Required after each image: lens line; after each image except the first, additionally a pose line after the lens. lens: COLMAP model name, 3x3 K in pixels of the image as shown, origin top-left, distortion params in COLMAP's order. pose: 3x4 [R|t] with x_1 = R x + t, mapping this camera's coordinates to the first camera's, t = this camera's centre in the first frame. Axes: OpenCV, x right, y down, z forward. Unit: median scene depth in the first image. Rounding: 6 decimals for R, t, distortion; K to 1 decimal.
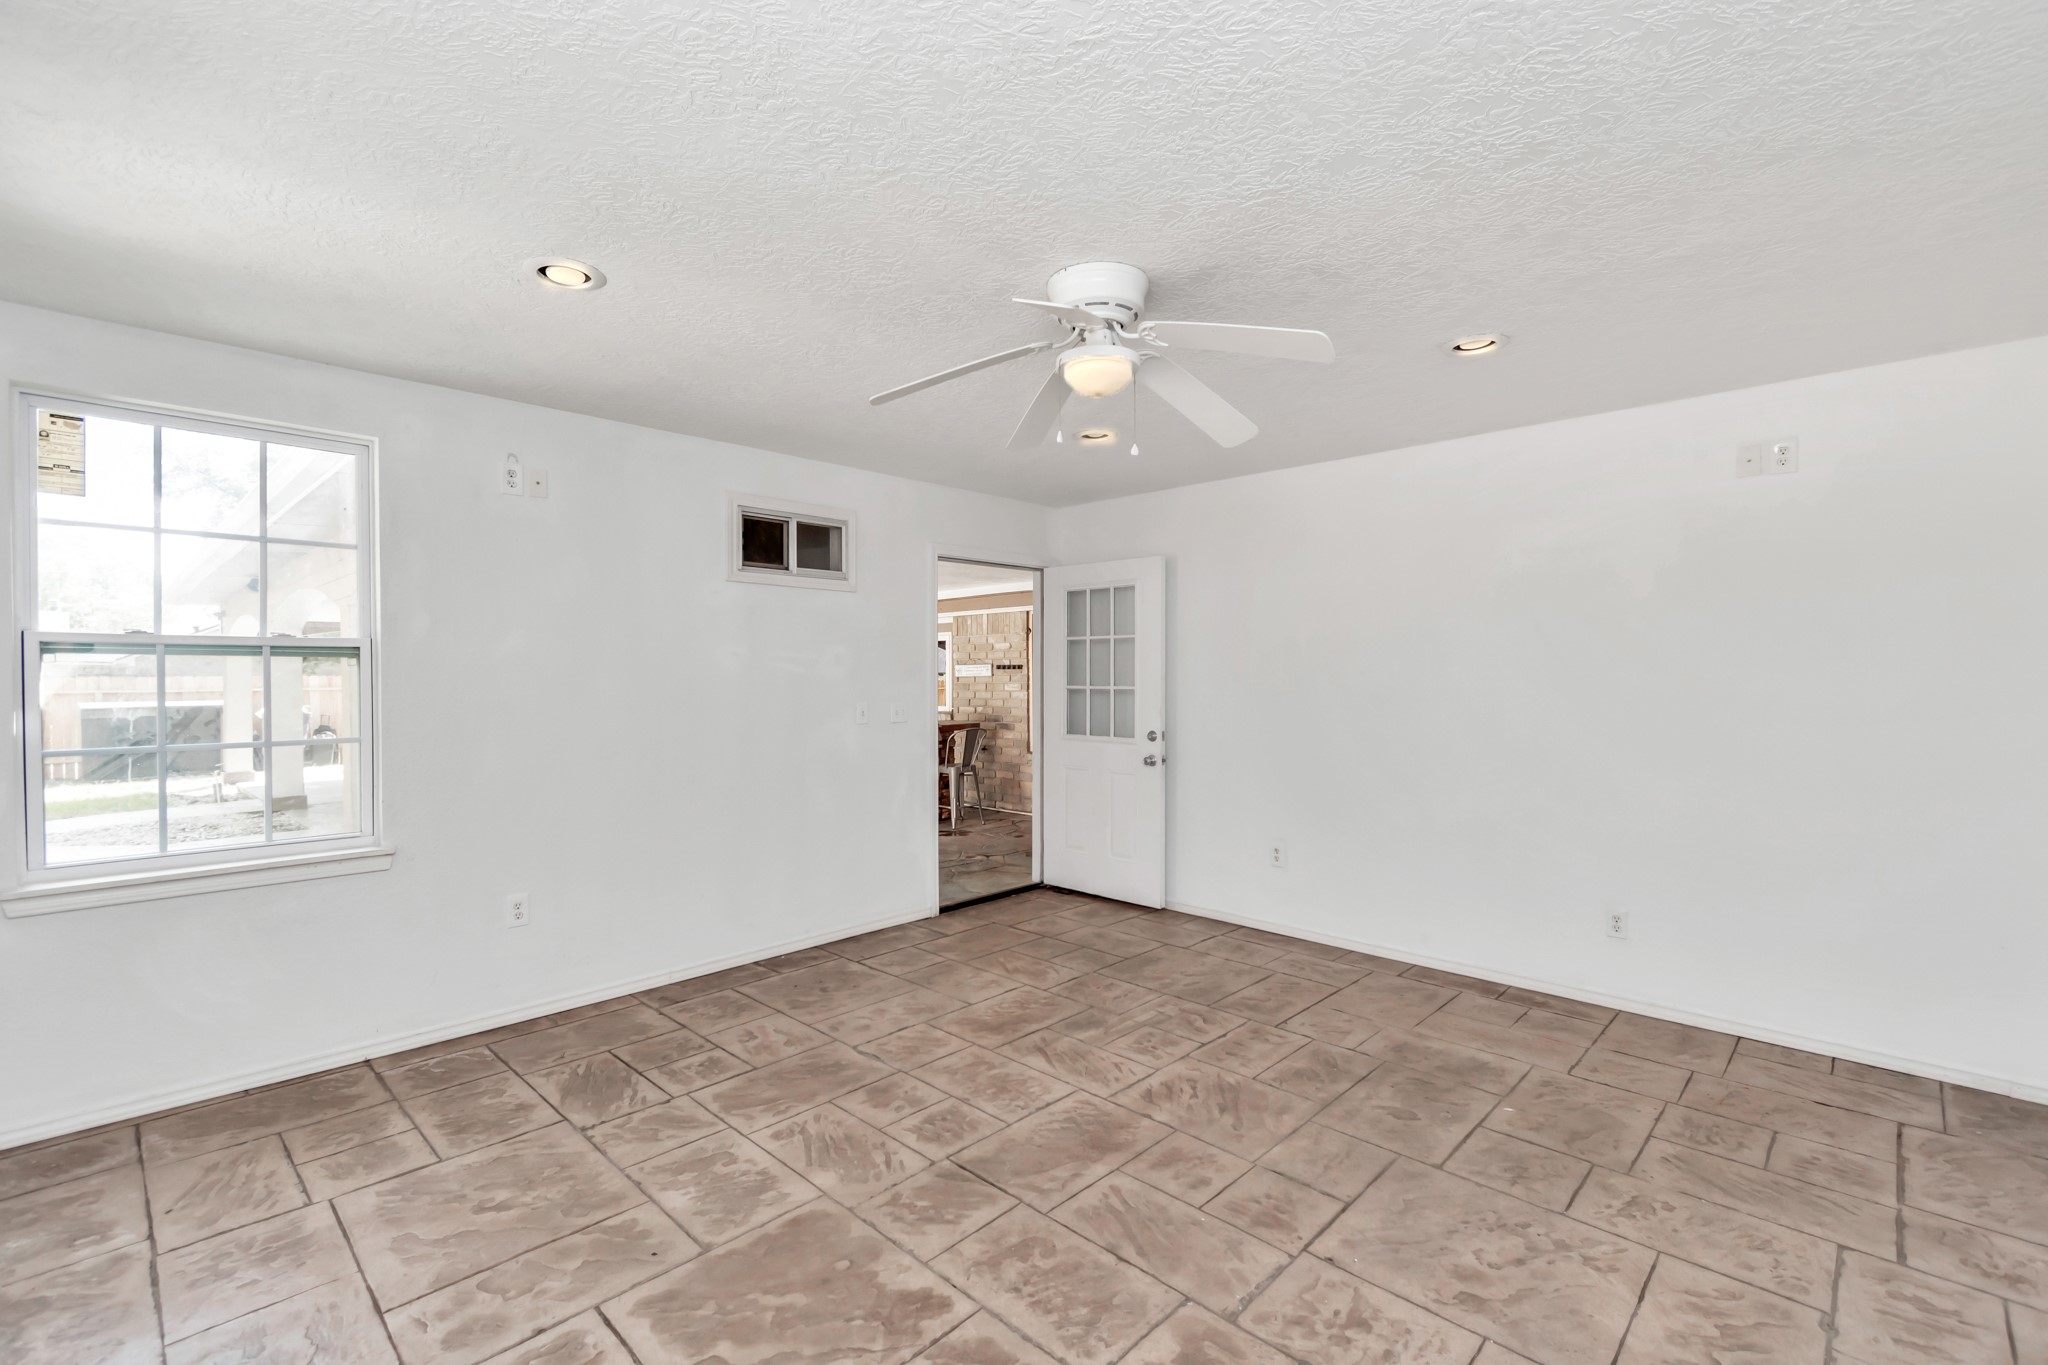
lens RADIAL K [[897.3, 0, 1024.0], [0, 897.3, 682.5], [0, 0, 1]] dist [0.005644, -0.003176]
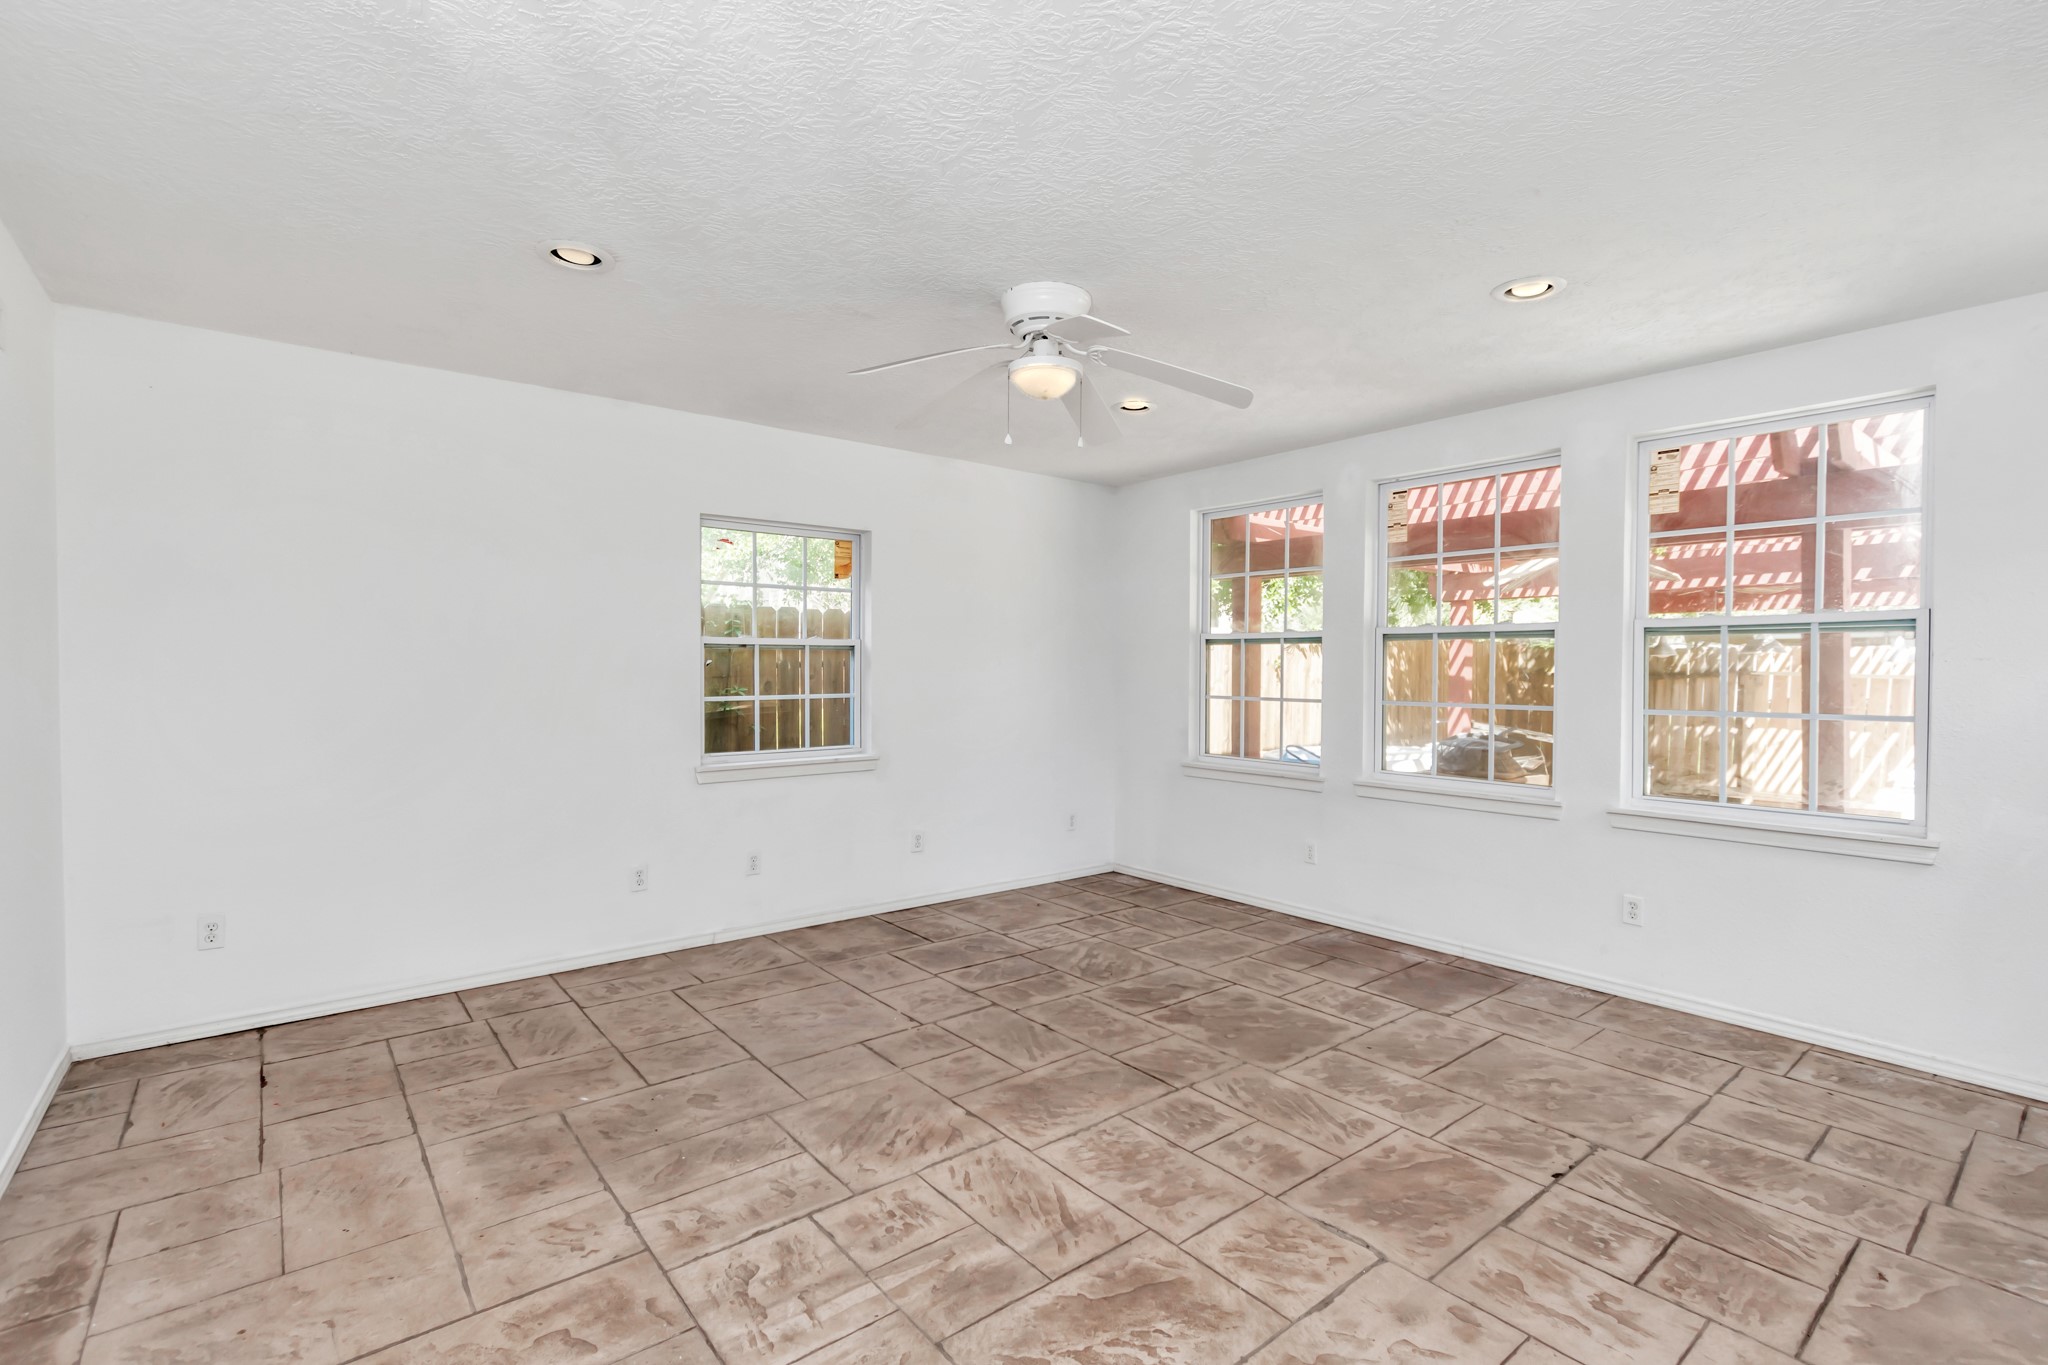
lens RADIAL K [[897.3, 0, 1024.0], [0, 897.3, 682.5], [0, 0, 1]] dist [0.005644, -0.003176]
pose [[-0.992540, -0.007397, 0.121691, -0.026862], [-0.003844, 0.999560, 0.029402, 0.011449], [-0.121855, 0.028715, -0.992132, 1.864628]]
